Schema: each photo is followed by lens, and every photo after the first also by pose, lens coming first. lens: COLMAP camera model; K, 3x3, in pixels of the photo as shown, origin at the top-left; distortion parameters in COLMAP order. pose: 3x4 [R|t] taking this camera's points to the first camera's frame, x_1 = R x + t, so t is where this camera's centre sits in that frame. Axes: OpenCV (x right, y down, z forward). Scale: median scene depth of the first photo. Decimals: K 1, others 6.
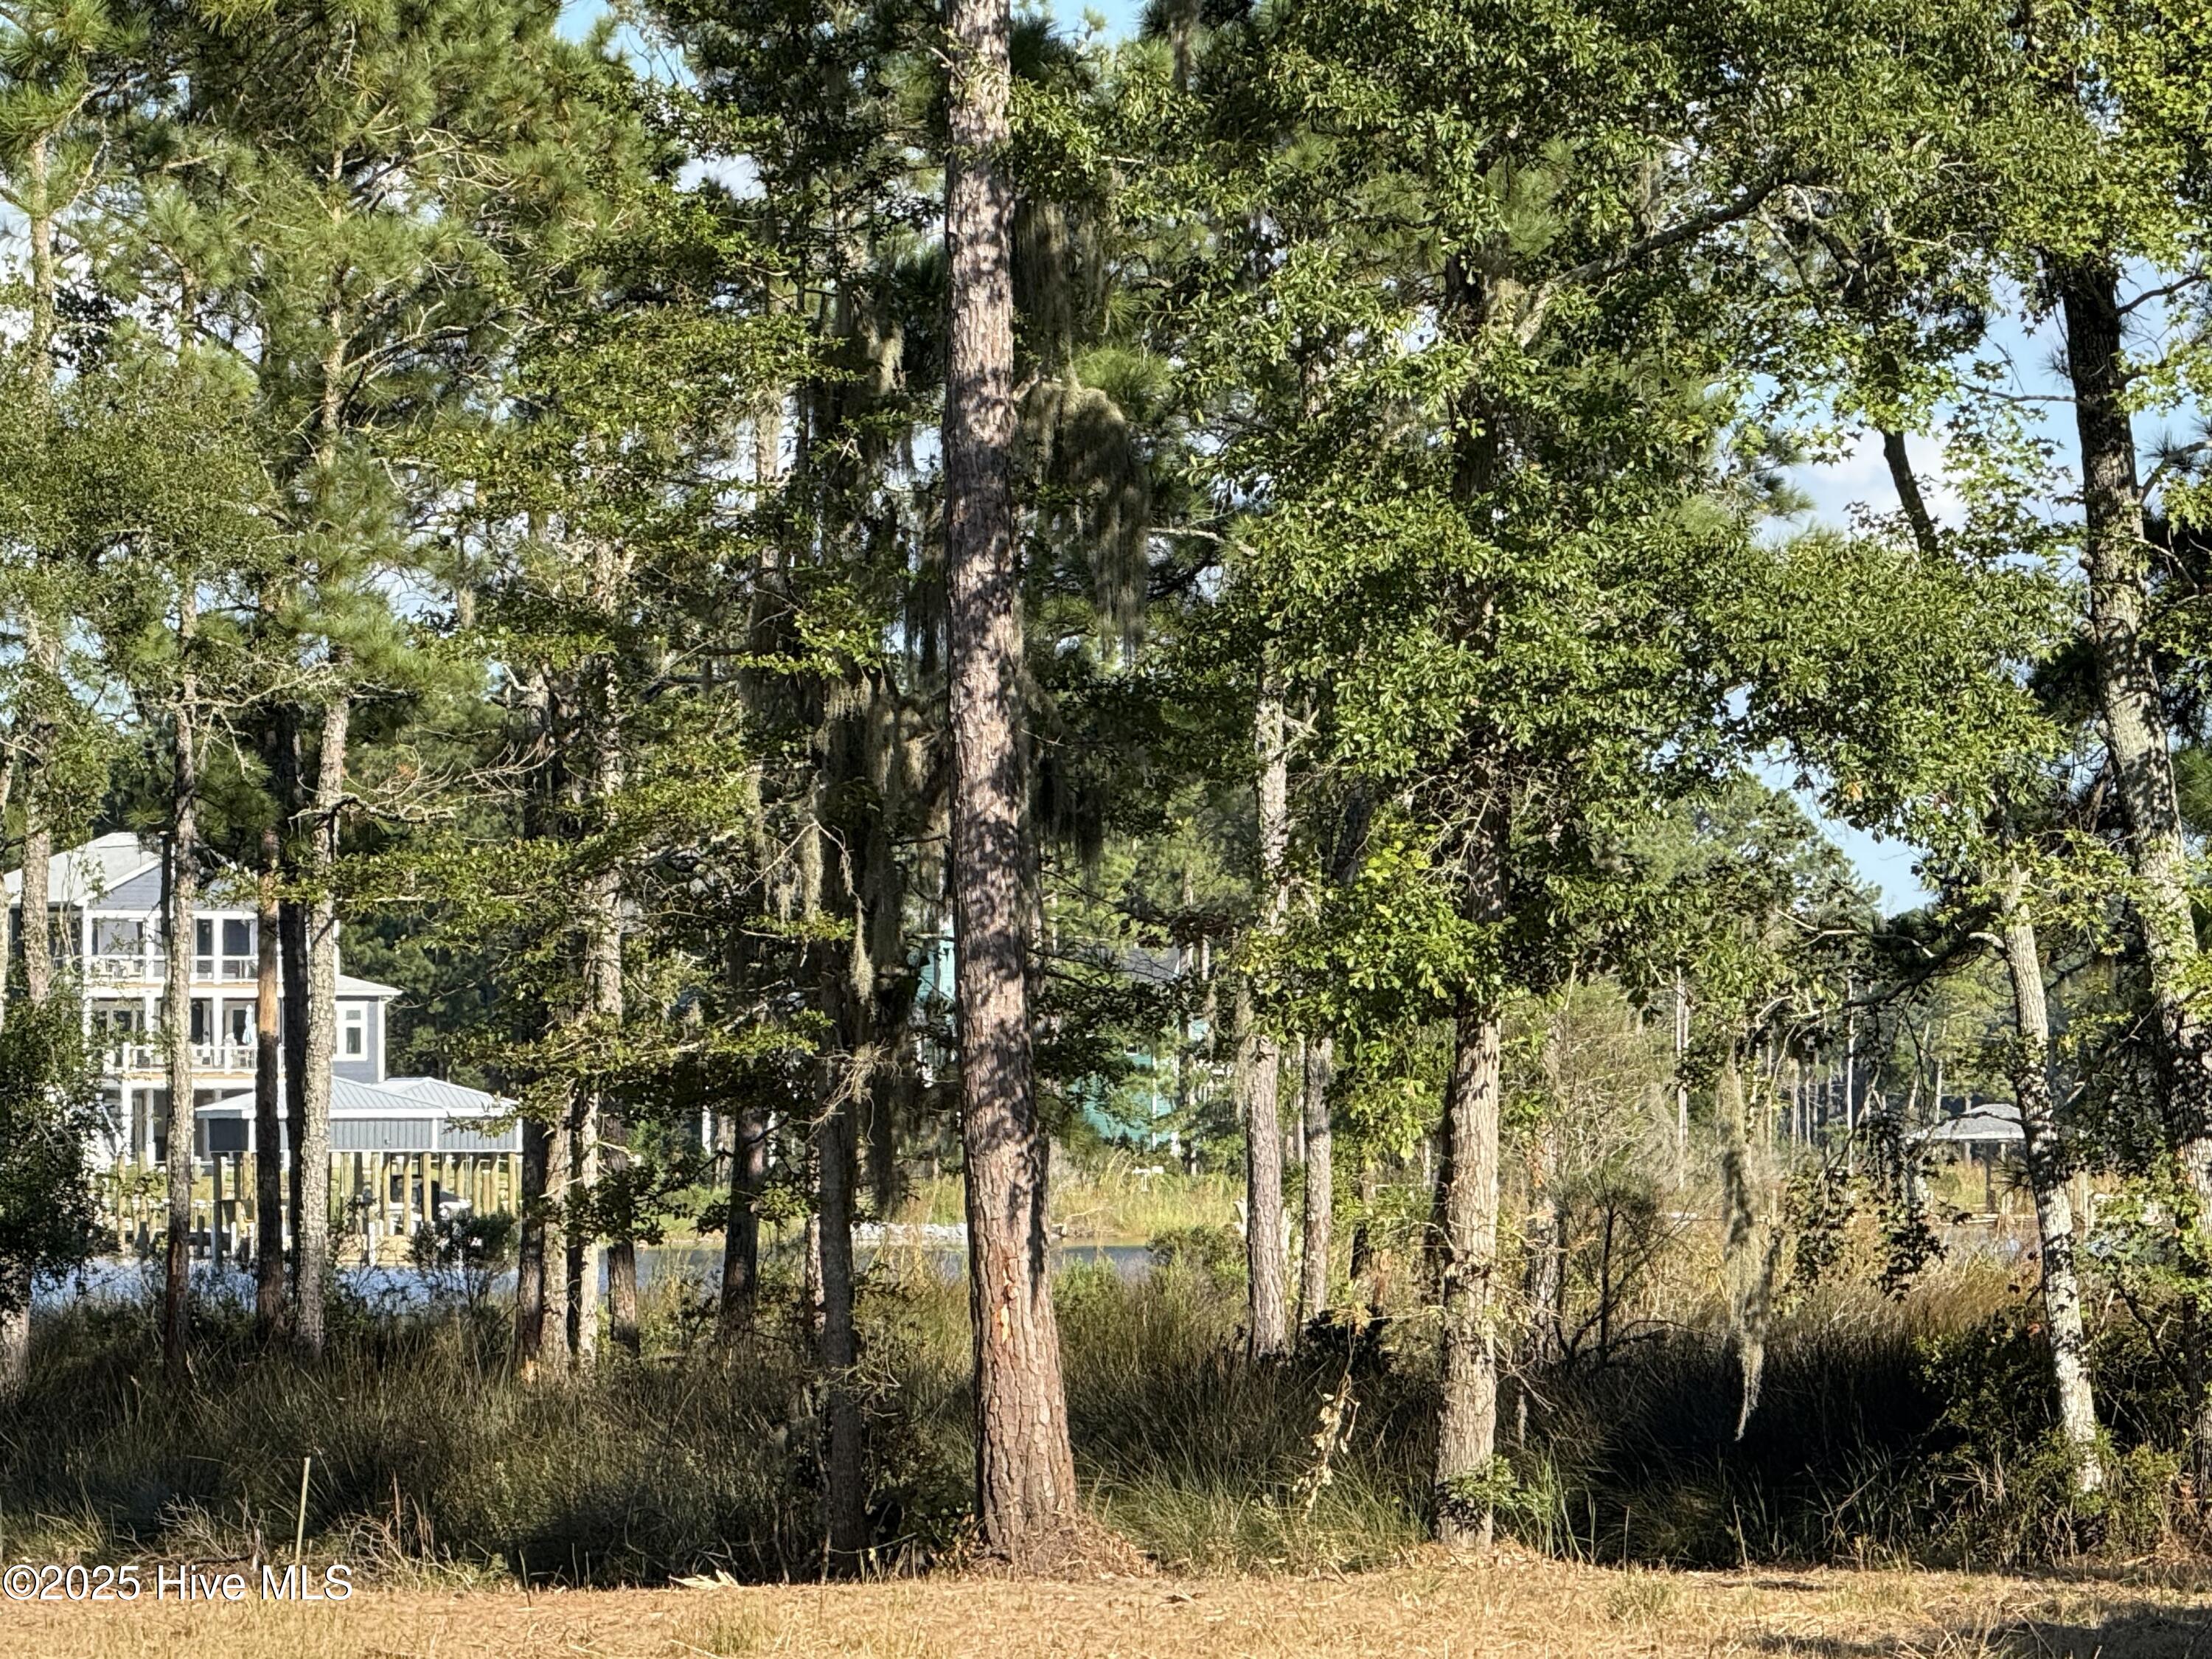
lens RADIAL K [[11525.6, 0, 931.3], [0, 11525.6, 745.2], [0, 0, 1]] dist [0.308377, 0.000000]
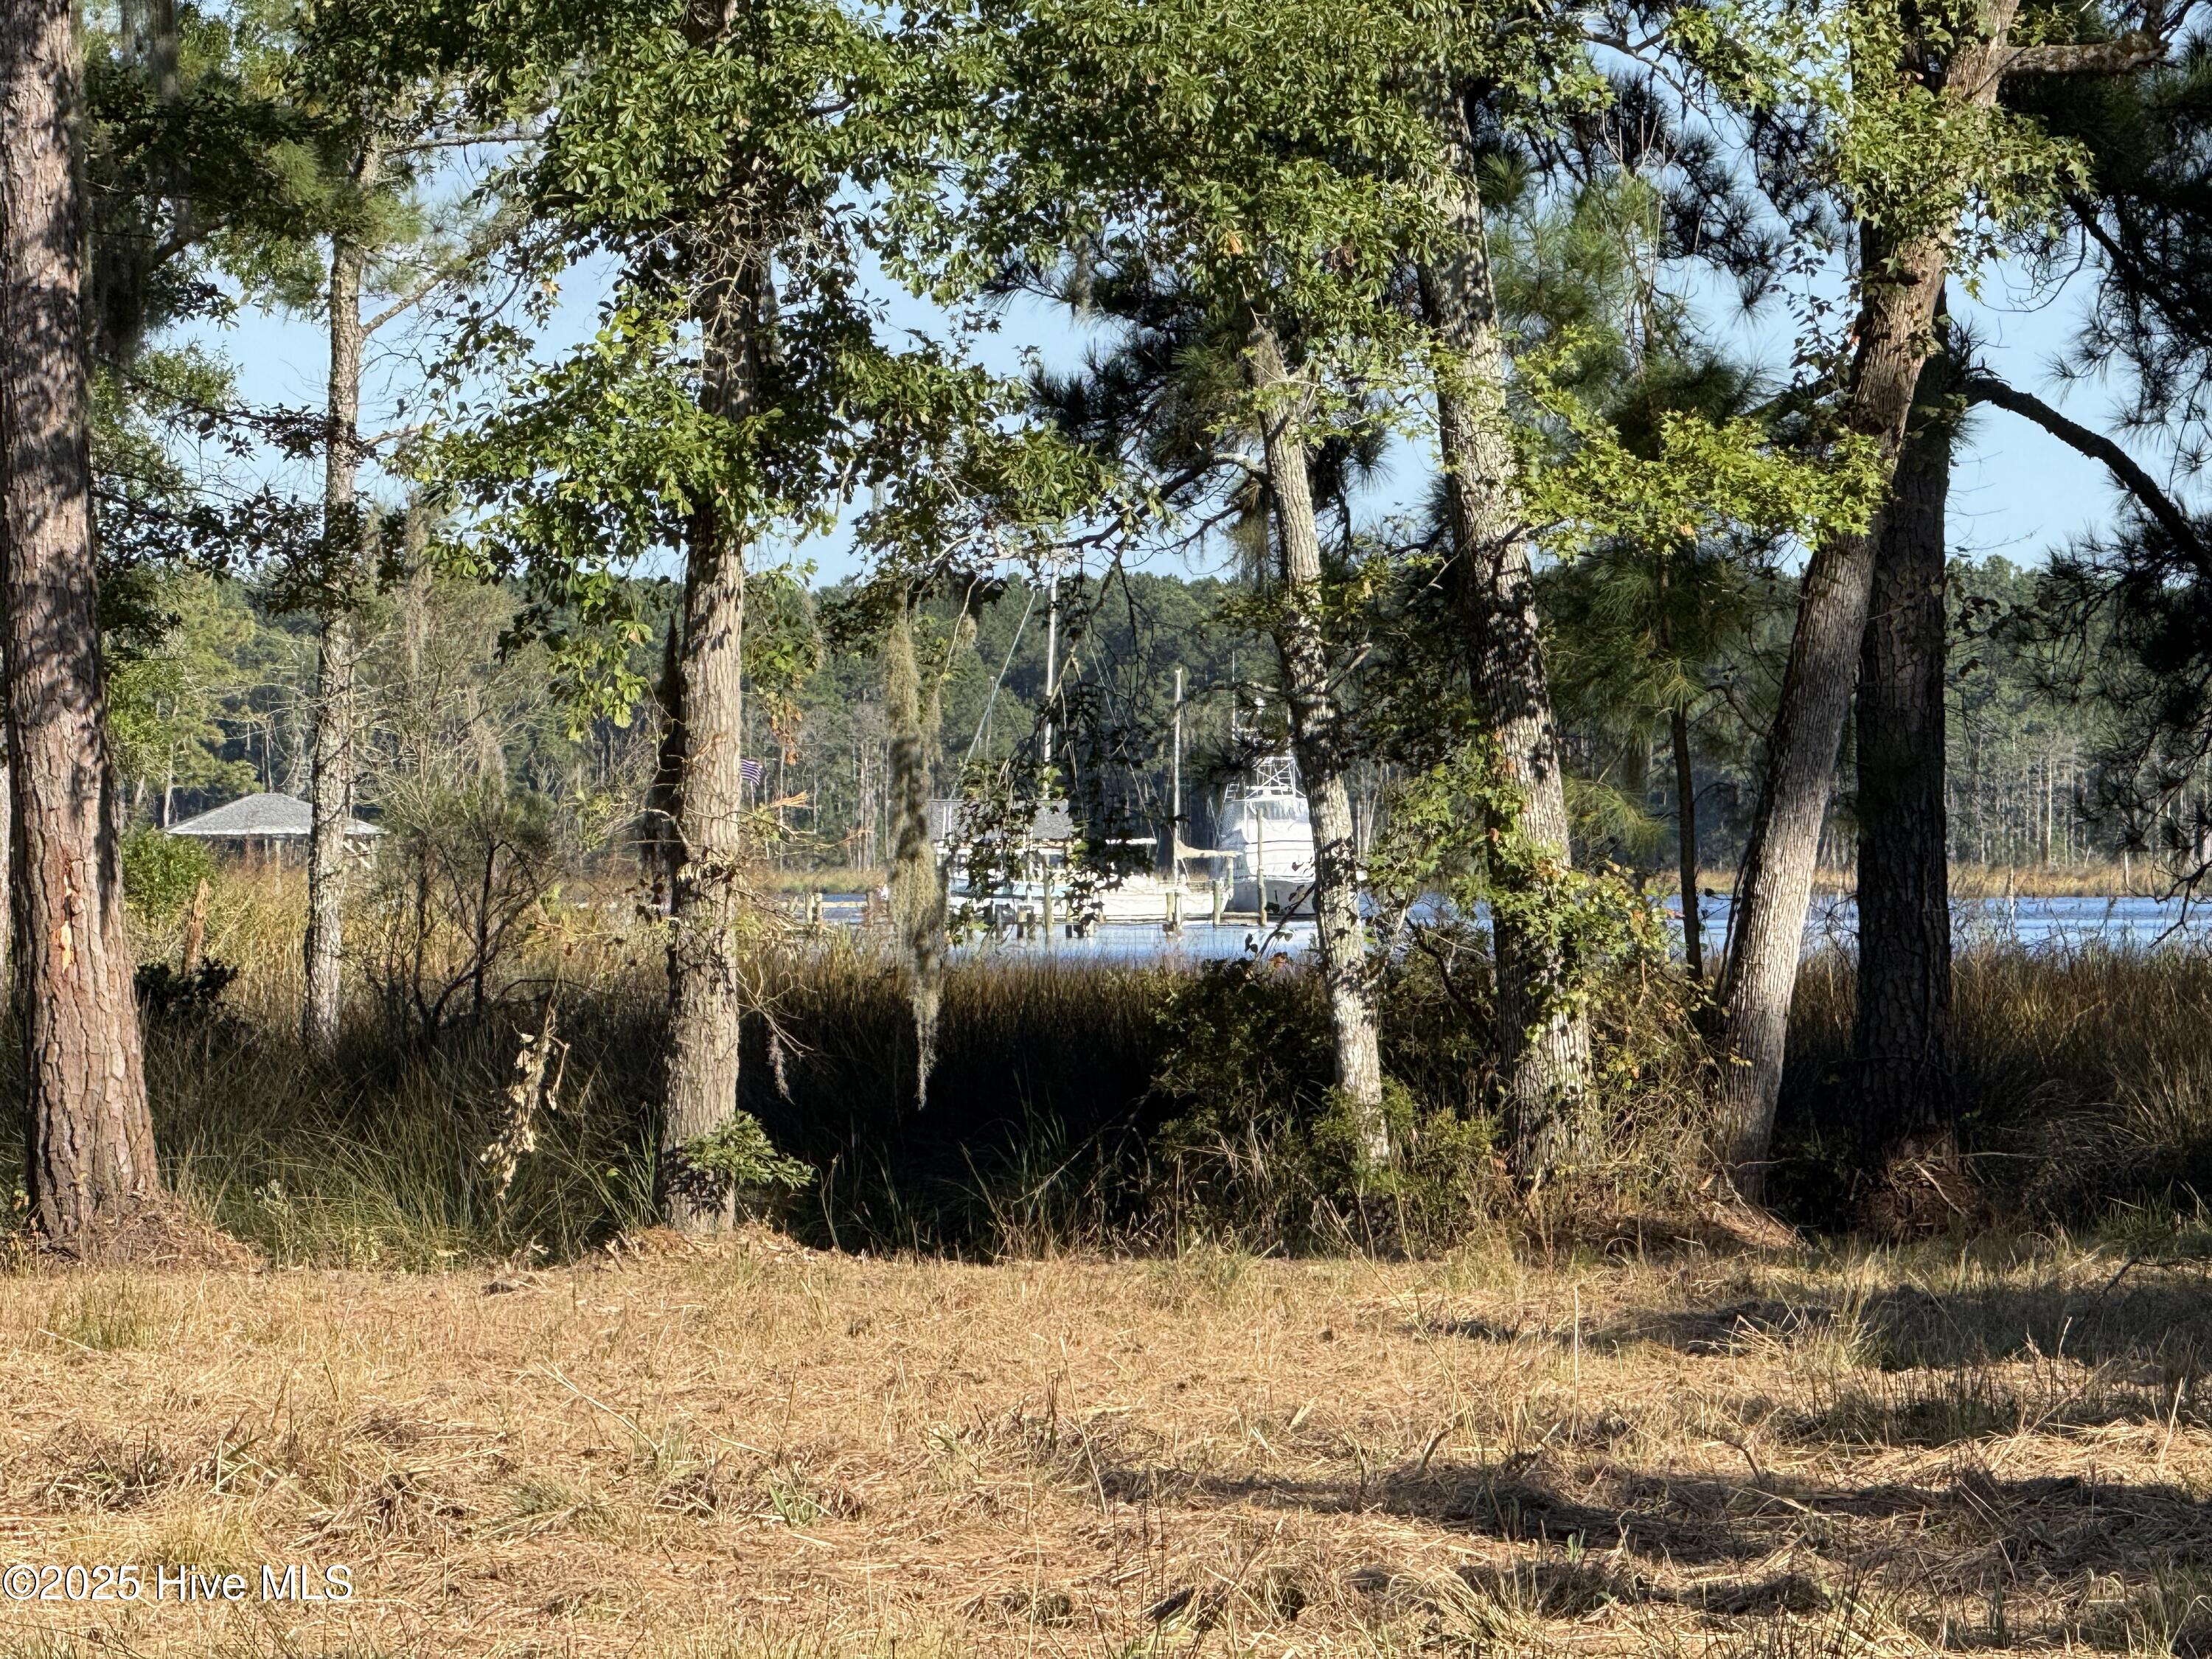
lens RADIAL K [[13740.4, 0, 1098.2], [0, 13740.4, 837.0], [0, 0, 1]] dist [0.084344, 0.000000]
pose [[0.989851, -0.000241, 0.142106, -0.055190], [-0.004662, 0.999405, 0.034166, 0.011491], [-0.142030, -0.034482, 0.989262, 0.091775]]
